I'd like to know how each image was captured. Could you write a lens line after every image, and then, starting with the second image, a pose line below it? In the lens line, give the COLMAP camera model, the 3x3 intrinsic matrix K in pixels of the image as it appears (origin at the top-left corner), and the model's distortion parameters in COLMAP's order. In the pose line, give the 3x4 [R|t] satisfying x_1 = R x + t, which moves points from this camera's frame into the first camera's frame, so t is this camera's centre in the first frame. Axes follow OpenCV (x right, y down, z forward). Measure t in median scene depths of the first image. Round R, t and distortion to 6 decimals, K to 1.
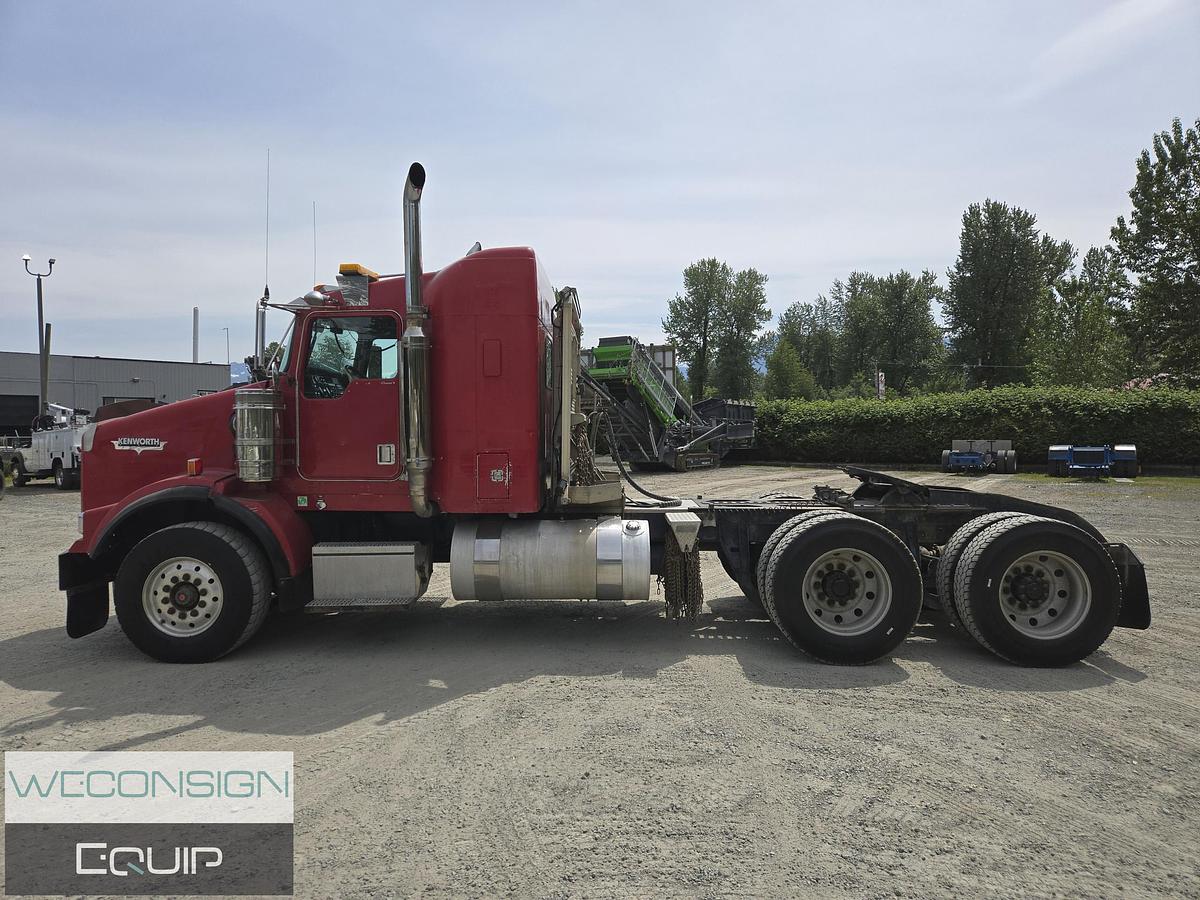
lens RADIAL K [[803.3, 0, 597.5], [0, 803.3, 444.7], [0, 0, 1]] dist [0.069633, -0.060045]
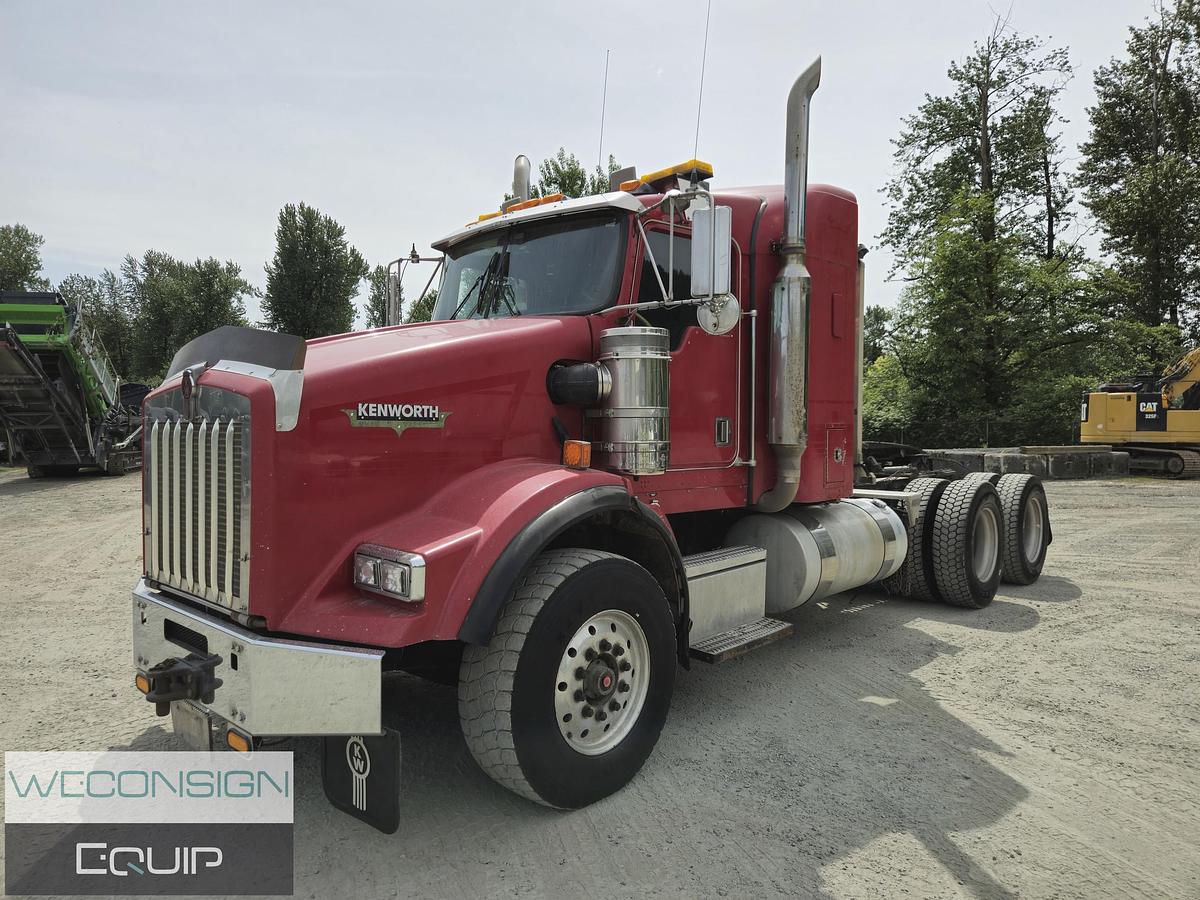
lens RADIAL K [[803.3, 0, 601.9], [0, 803.3, 439.3], [0, 0, 1]] dist [0.069633, -0.060045]
pose [[0.662663, -0.013878, 0.748789, -0.895189], [0.015443, 0.999869, 0.004864, 0.013696], [-0.748759, 0.008341, 0.662790, 0.599534]]
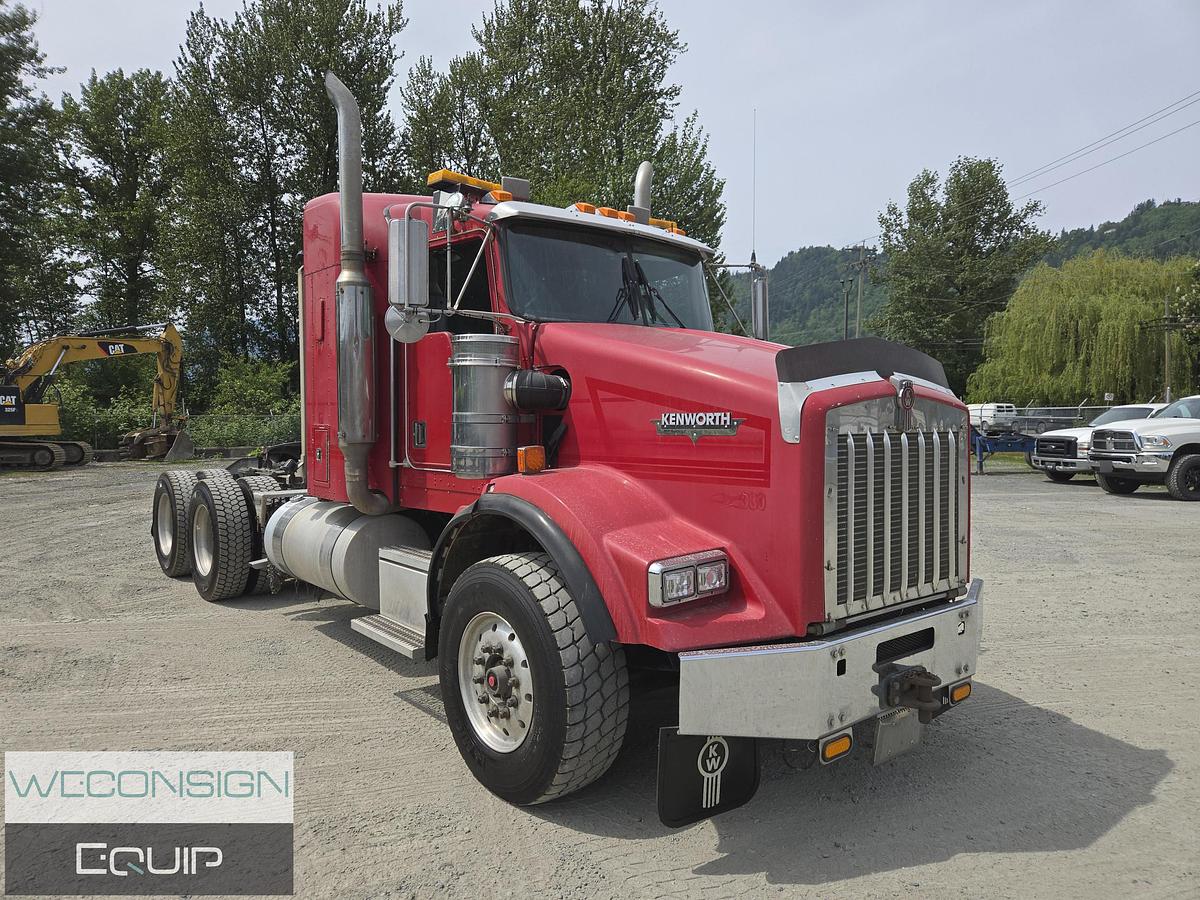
lens RADIAL K [[803.3, 0, 595.1], [0, 803.3, 442.8], [0, 0, 1]] dist [0.069633, -0.060045]
pose [[-0.652955, -0.026155, 0.756945, -0.927538], [0.017149, 0.998637, 0.049299, -0.022180], [-0.757203, 0.045171, -0.651616, 1.615385]]
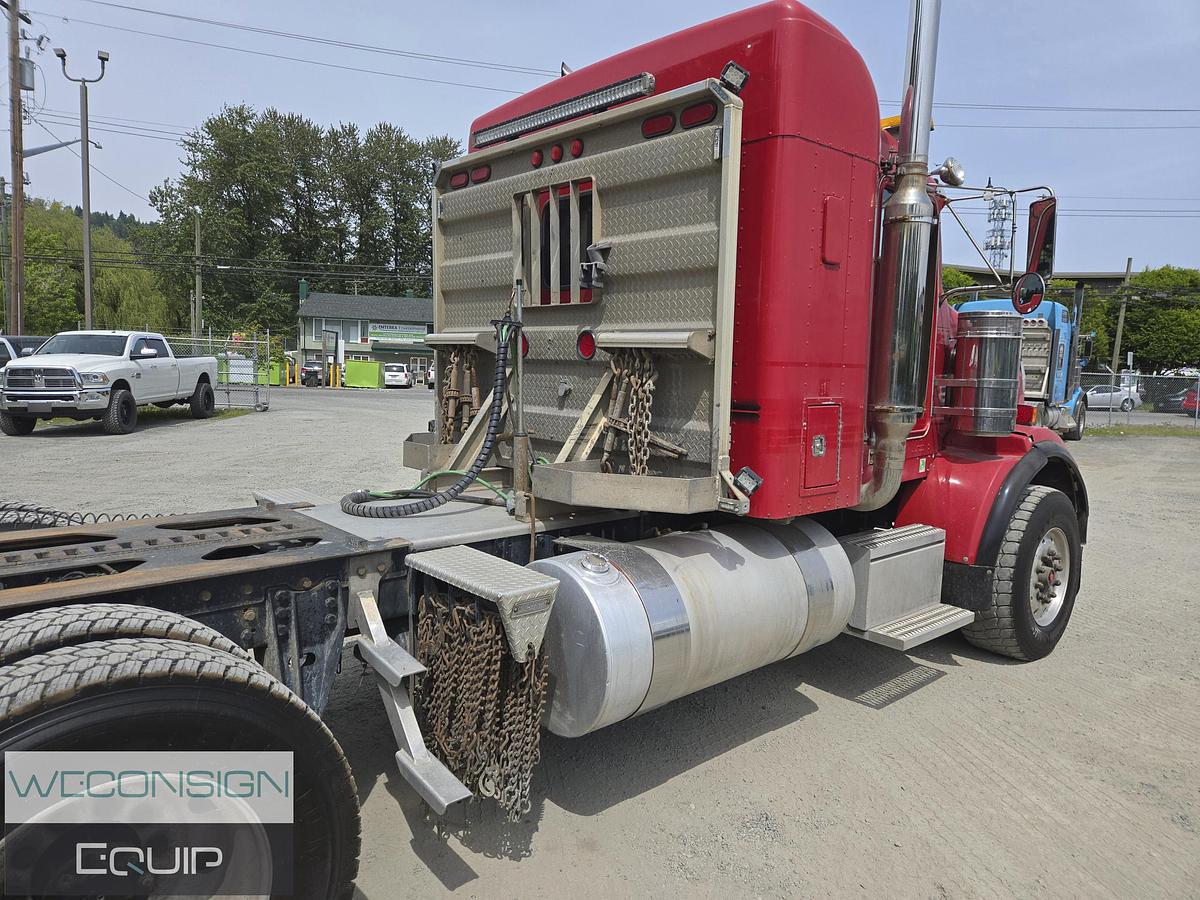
lens RADIAL K [[803.3, 0, 599.4], [0, 803.3, 436.2], [0, 0, 1]] dist [0.069633, -0.060045]
pose [[-0.738121, 0.047100, -0.673022, 0.339894], [-0.037882, 0.993093, 0.111046, -0.032800], [0.673604, 0.107461, -0.731239, 1.574623]]
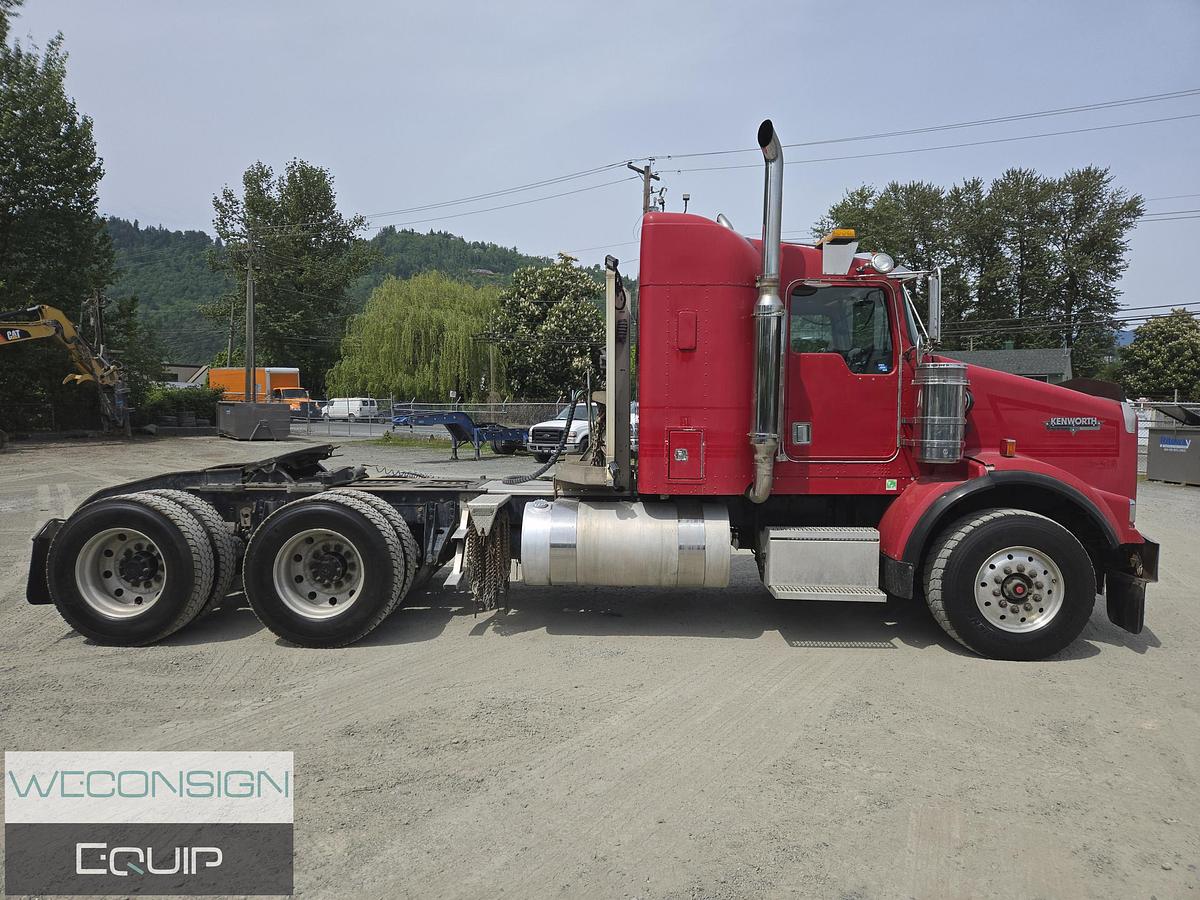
lens RADIAL K [[803.3, 0, 597.2], [0, 803.3, 446.0], [0, 0, 1]] dist [0.069633, -0.060045]
pose [[-0.999882, -0.005685, 0.014247, -0.035889], [-0.004691, 0.997618, 0.068824, -0.044469], [-0.014604, 0.068749, -0.997527, 2.176071]]
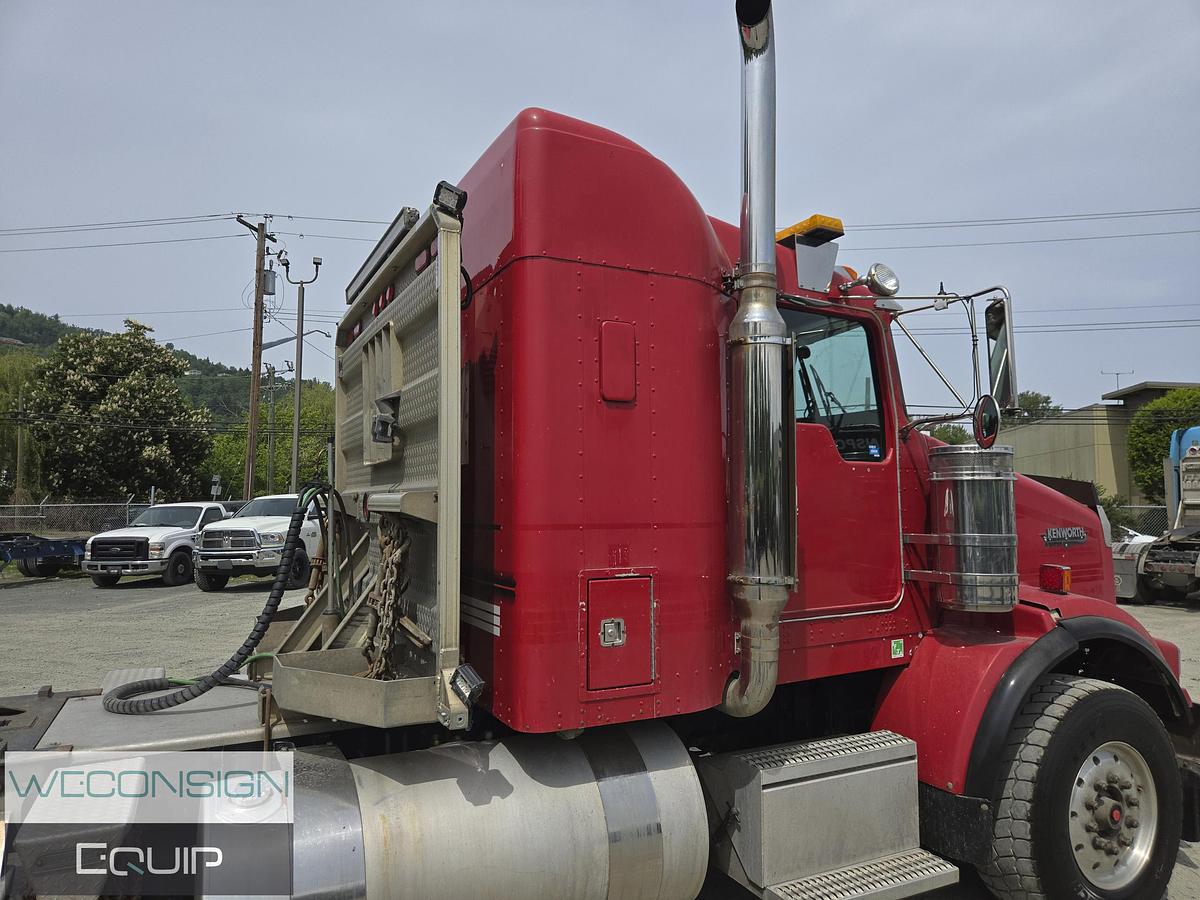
lens RADIAL K [[803.3, 0, 607.9], [0, 803.3, 441.1], [0, 0, 1]] dist [0.069633, -0.060045]
pose [[-0.885636, -0.030132, -0.463402, 0.074231], [-0.003976, 0.998348, -0.057318, -0.045820], [0.464364, -0.048921, -0.884293, 1.646677]]
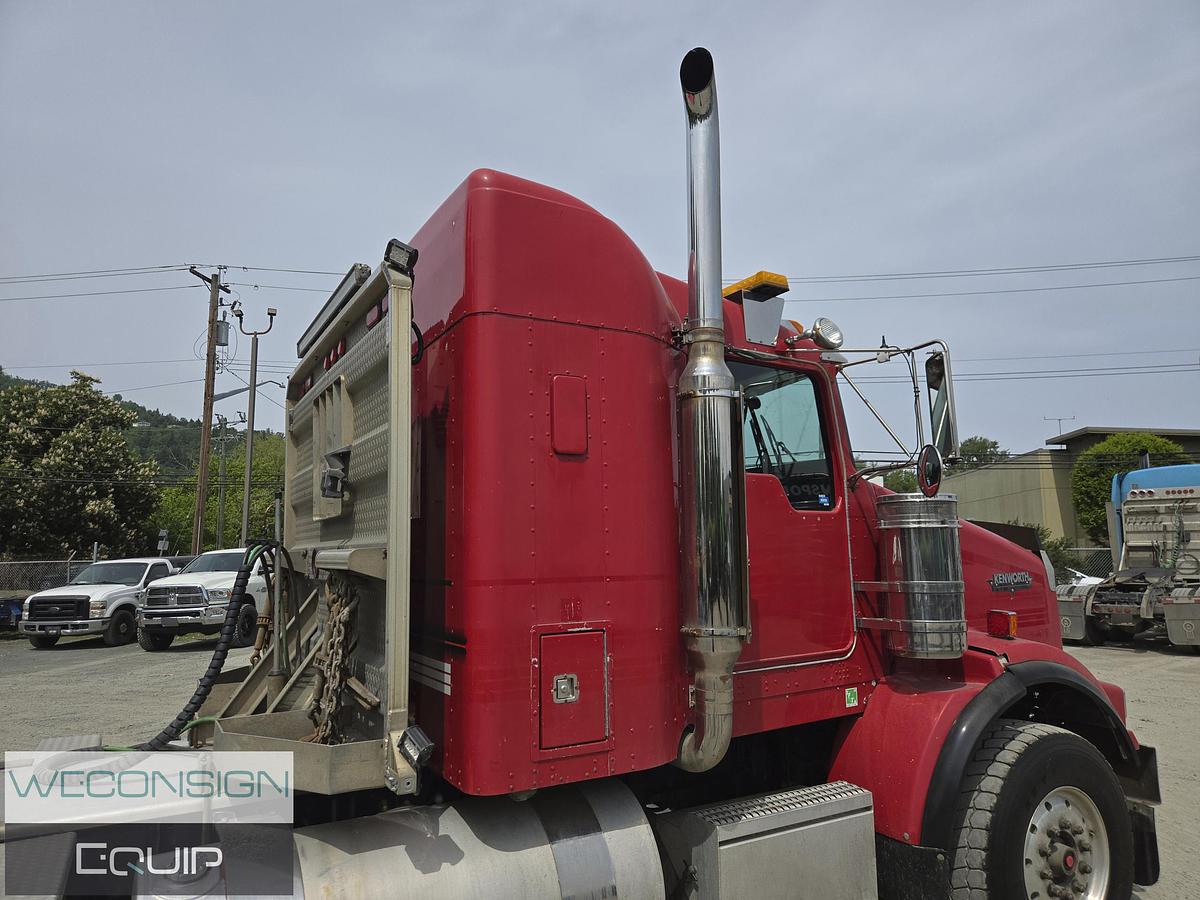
lens RADIAL K [[803.3, 0, 603.3], [0, 803.3, 446.3], [0, 0, 1]] dist [0.069633, -0.060045]
pose [[-0.864495, -0.047270, -0.500414, 0.071864], [0.009285, 0.993897, -0.109925, -0.048311], [0.502556, -0.099676, -0.858780, 1.650925]]
